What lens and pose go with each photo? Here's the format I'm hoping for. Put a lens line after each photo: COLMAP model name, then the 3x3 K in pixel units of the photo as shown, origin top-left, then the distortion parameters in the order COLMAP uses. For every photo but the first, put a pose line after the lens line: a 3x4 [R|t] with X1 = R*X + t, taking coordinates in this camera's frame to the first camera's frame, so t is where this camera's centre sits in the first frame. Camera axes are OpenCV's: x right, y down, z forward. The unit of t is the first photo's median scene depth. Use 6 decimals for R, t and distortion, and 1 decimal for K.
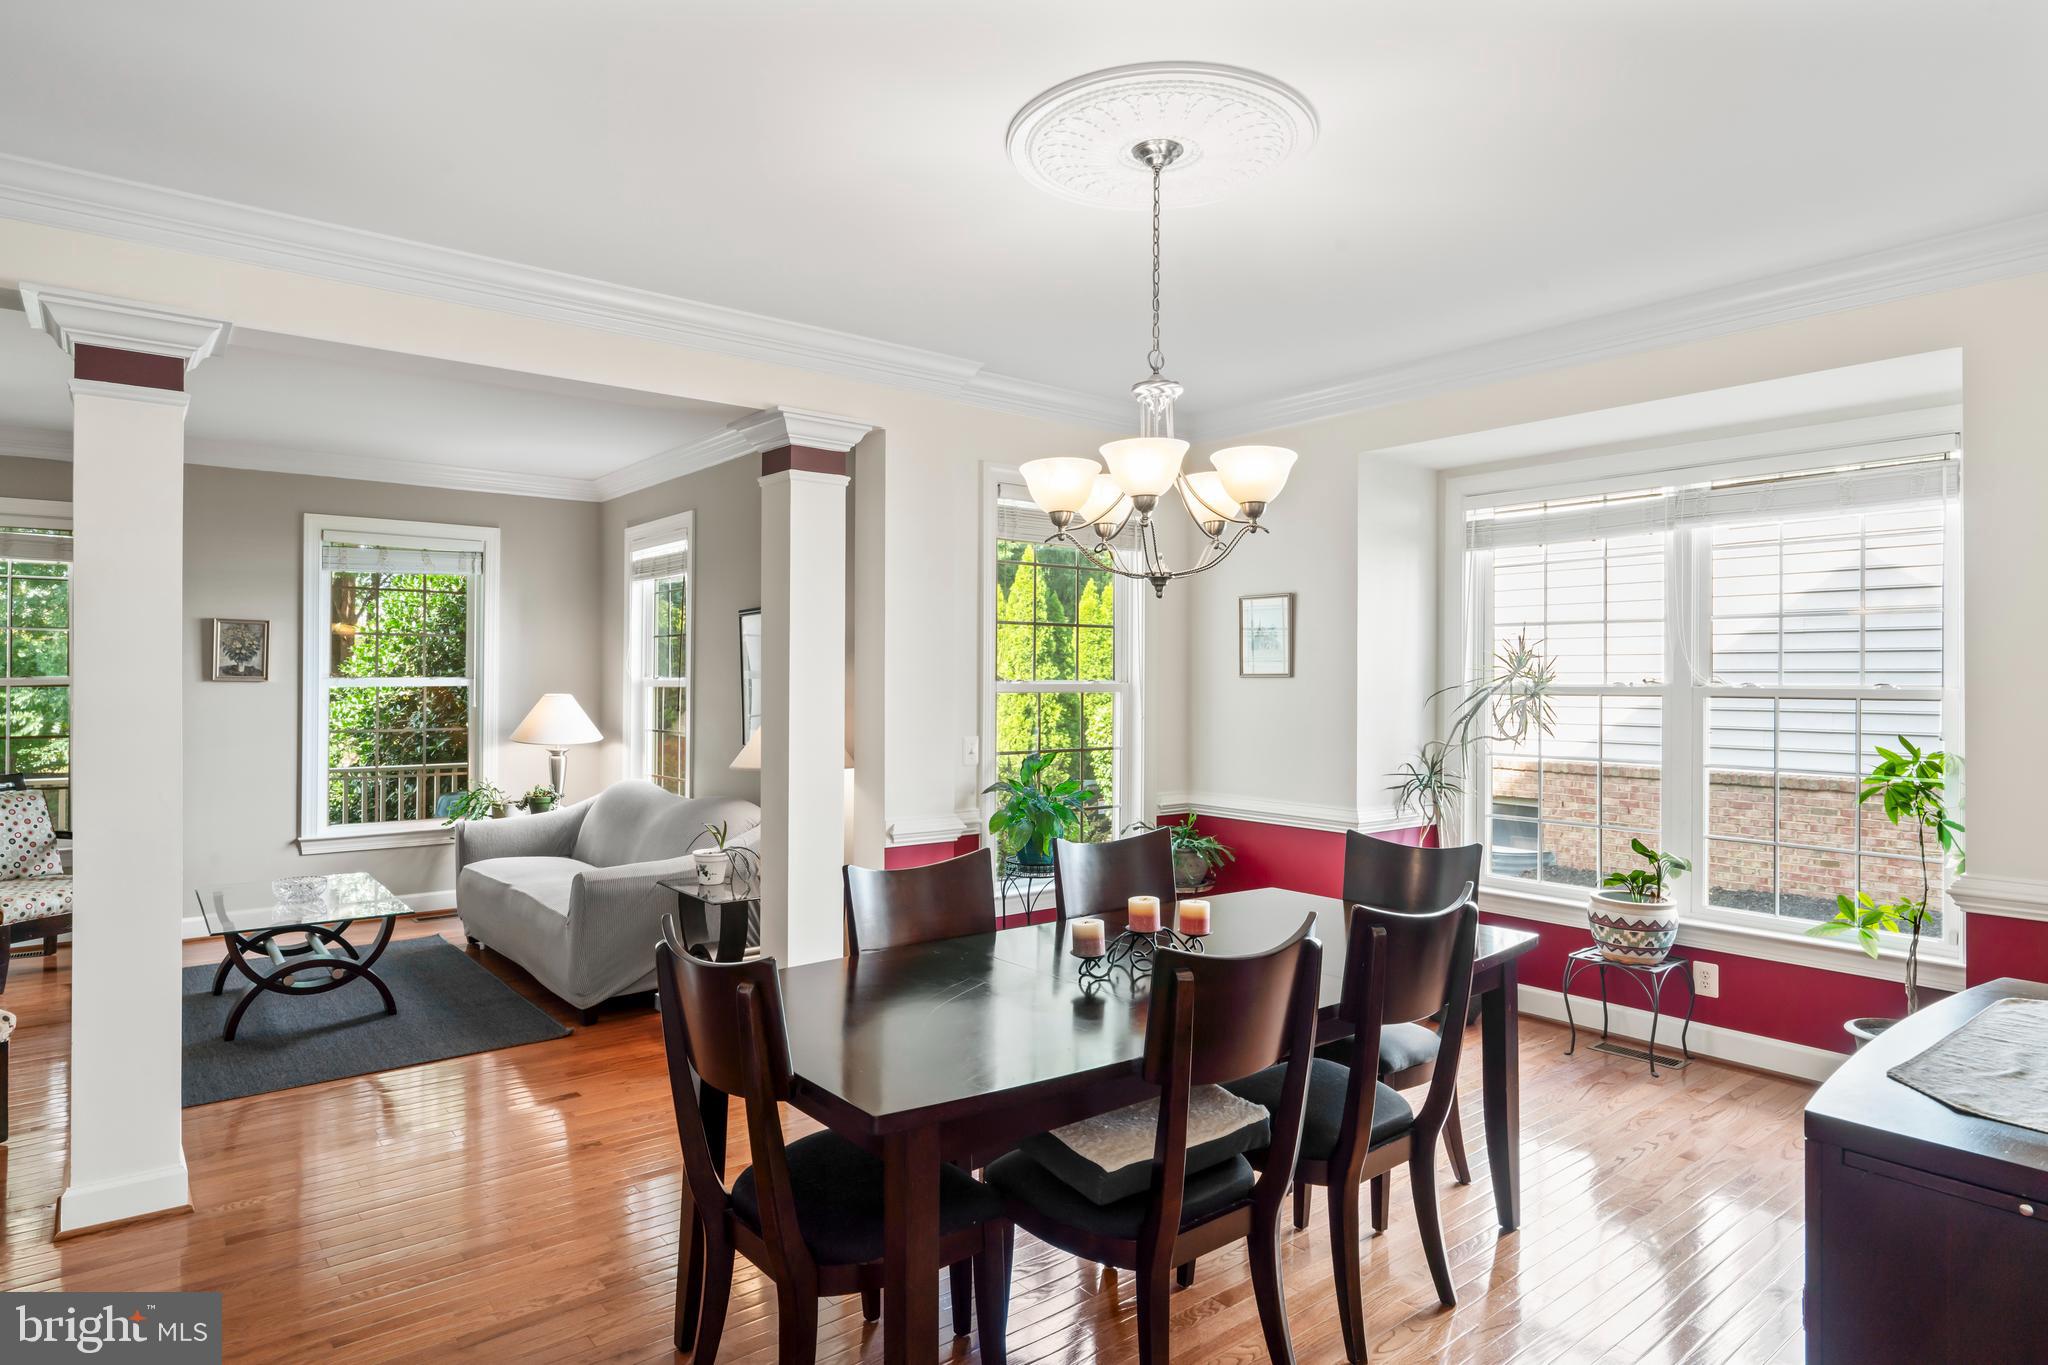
lens RADIAL K [[1153.9, 0, 1057.2], [0, 1153.9, 668.6], [0, 0, 1]] dist [-0.006731, -0.001614]
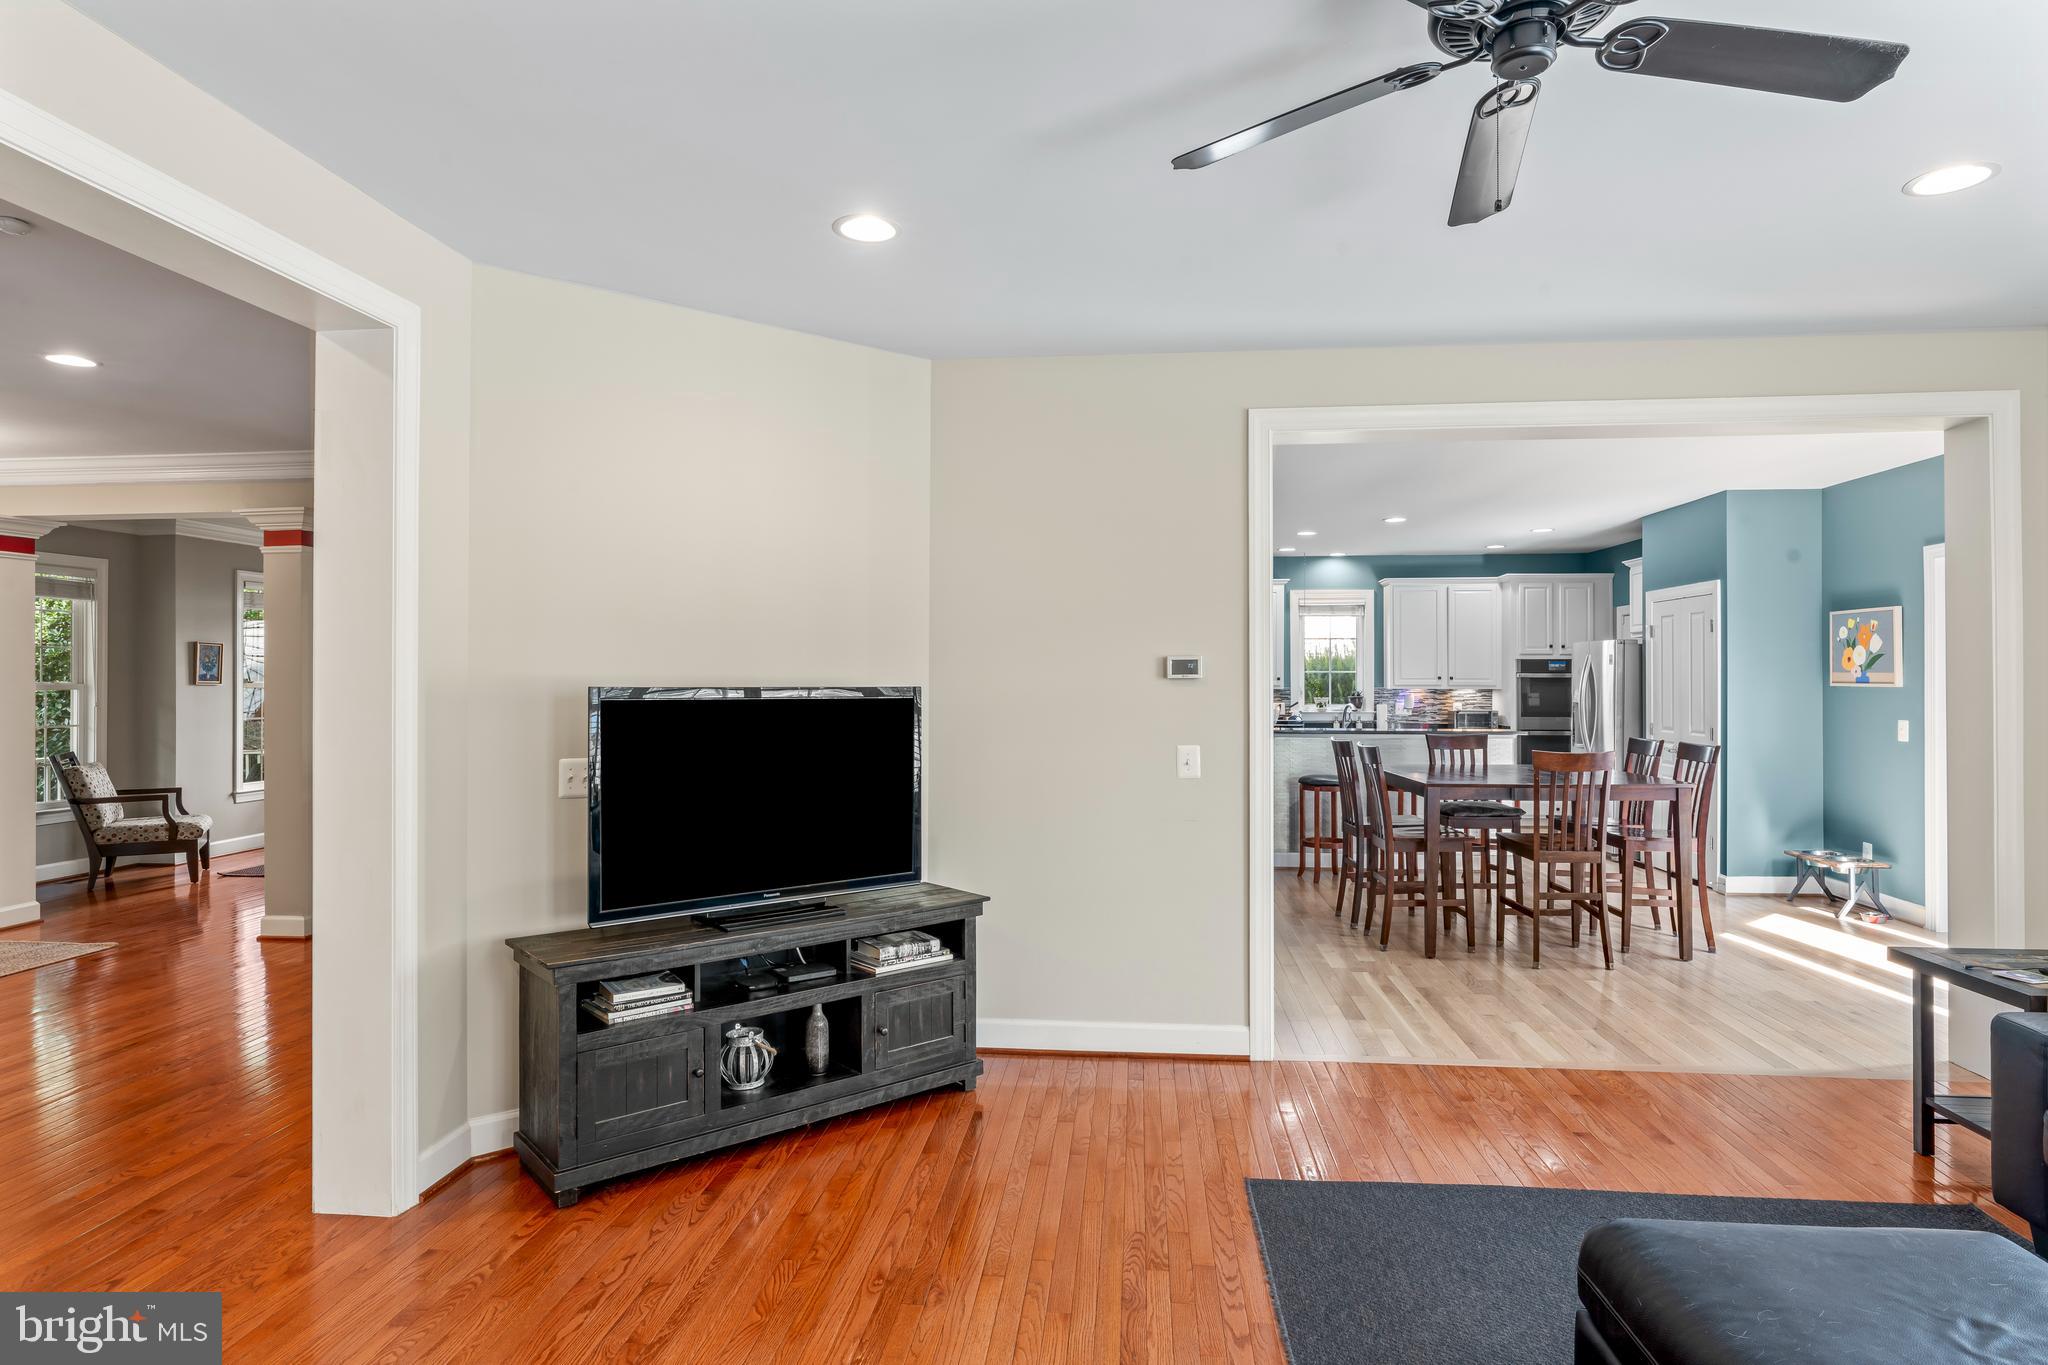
lens RADIAL K [[1121.6, 0, 996.2], [0, 1121.6, 693.4], [0, 0, 1]] dist [-0.001961, 0.003253]
pose [[0.733128, -0.014702, 0.679932, -1.051493], [-0.002276, 0.999708, 0.024071, -0.015058], [-0.680087, -0.019194, 0.732880, -0.828250]]
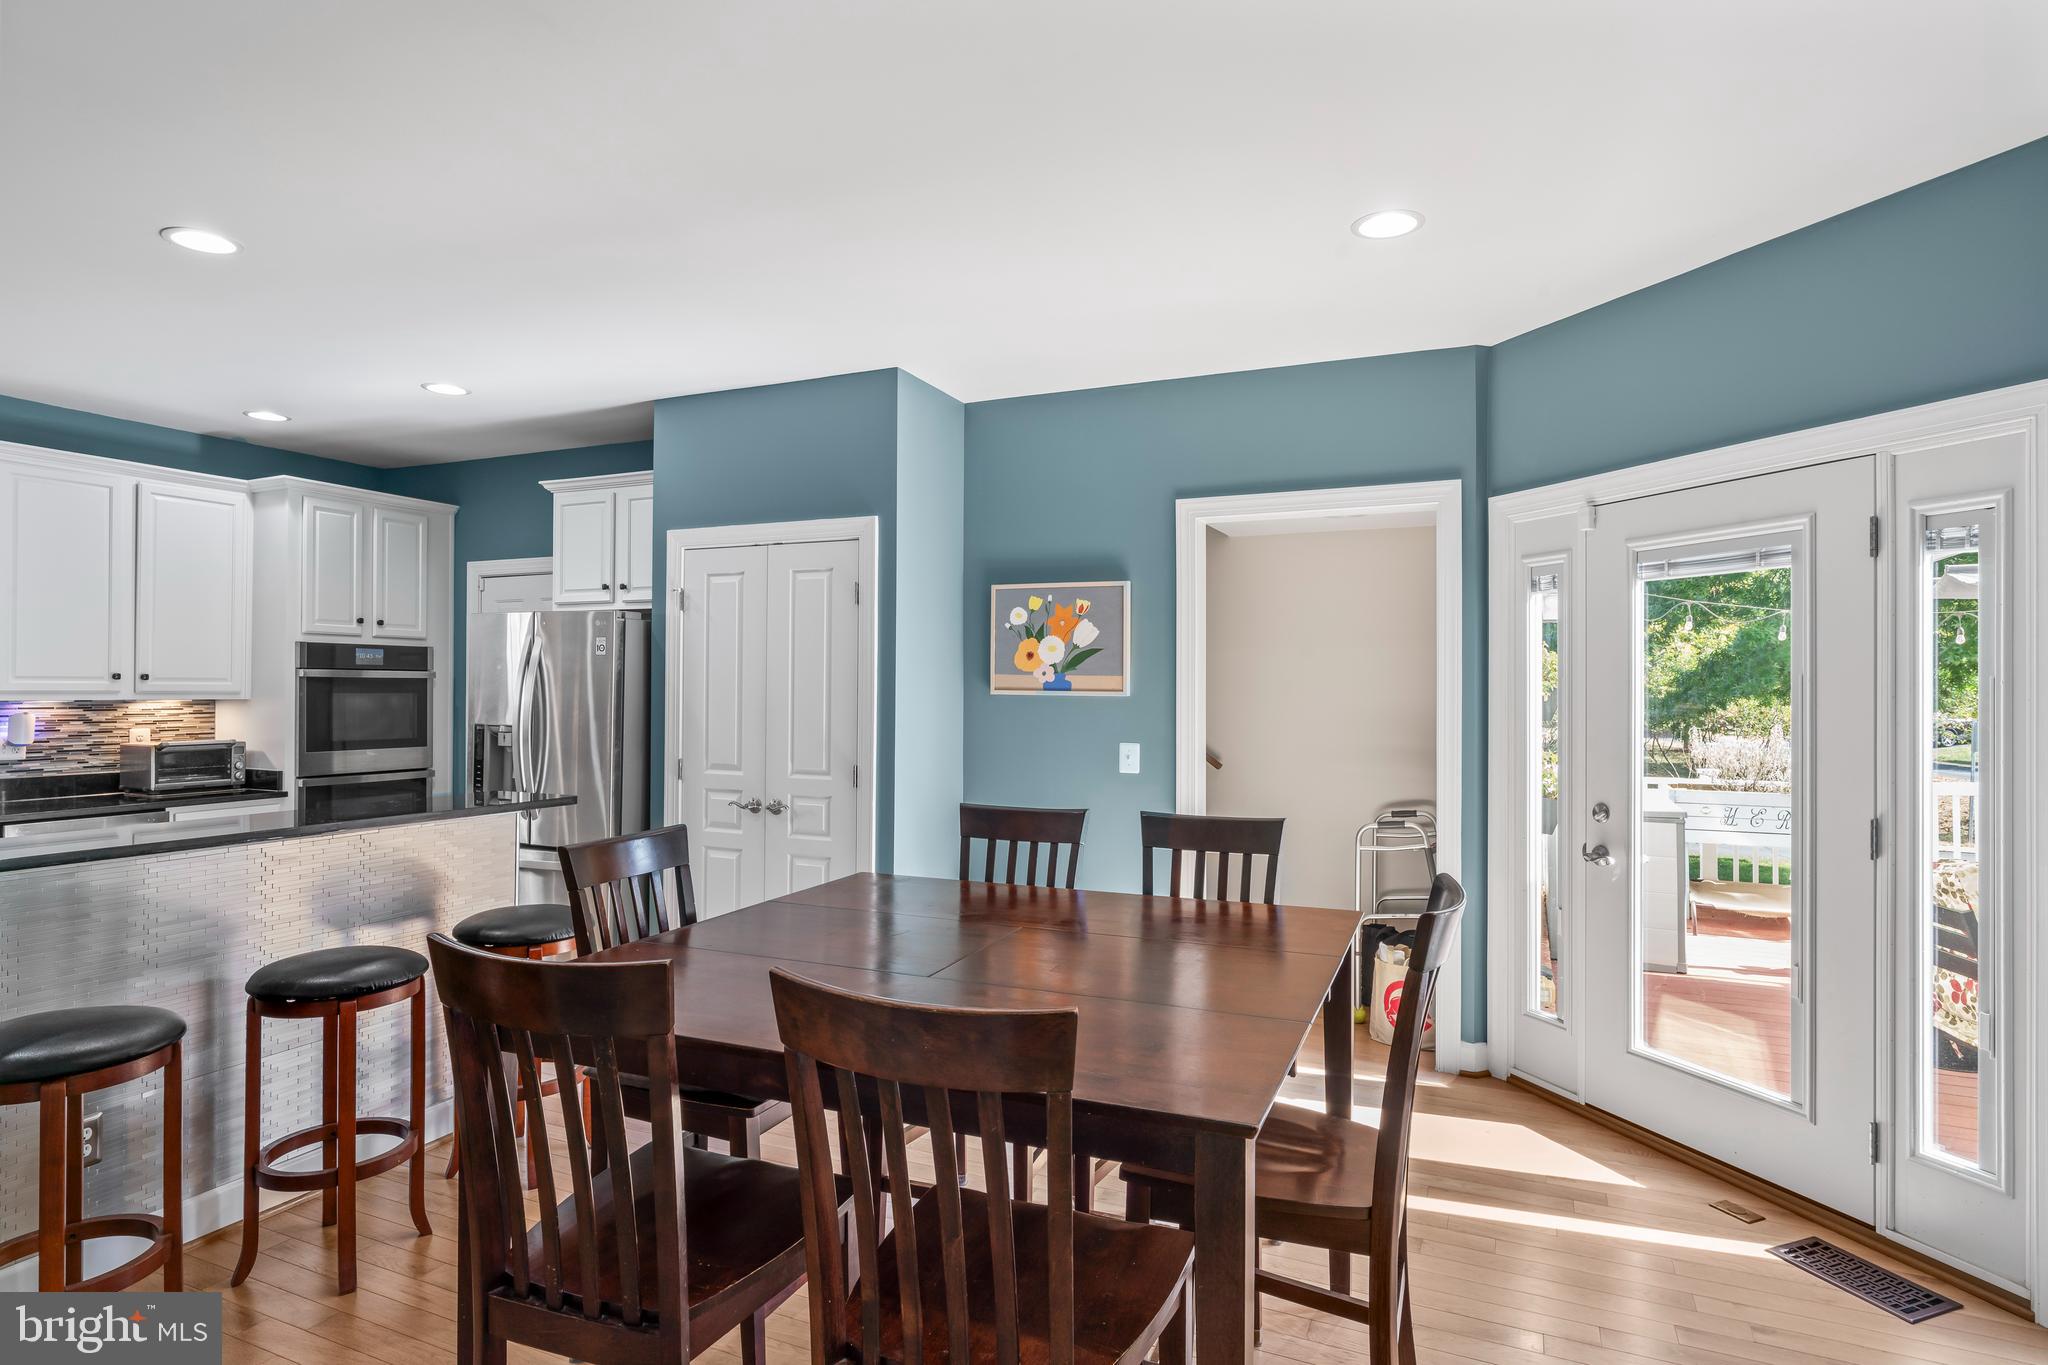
lens RADIAL K [[1121.6, 0, 1030.0], [0, 1121.6, 683.2], [0, 0, 1]] dist [-0.001961, 0.003253]
pose [[-0.426084, -0.006172, 0.904663, -0.300550], [-0.017691, 0.999842, -0.001511, -0.003076], [-0.904511, -0.016649, -0.426126, -0.213766]]
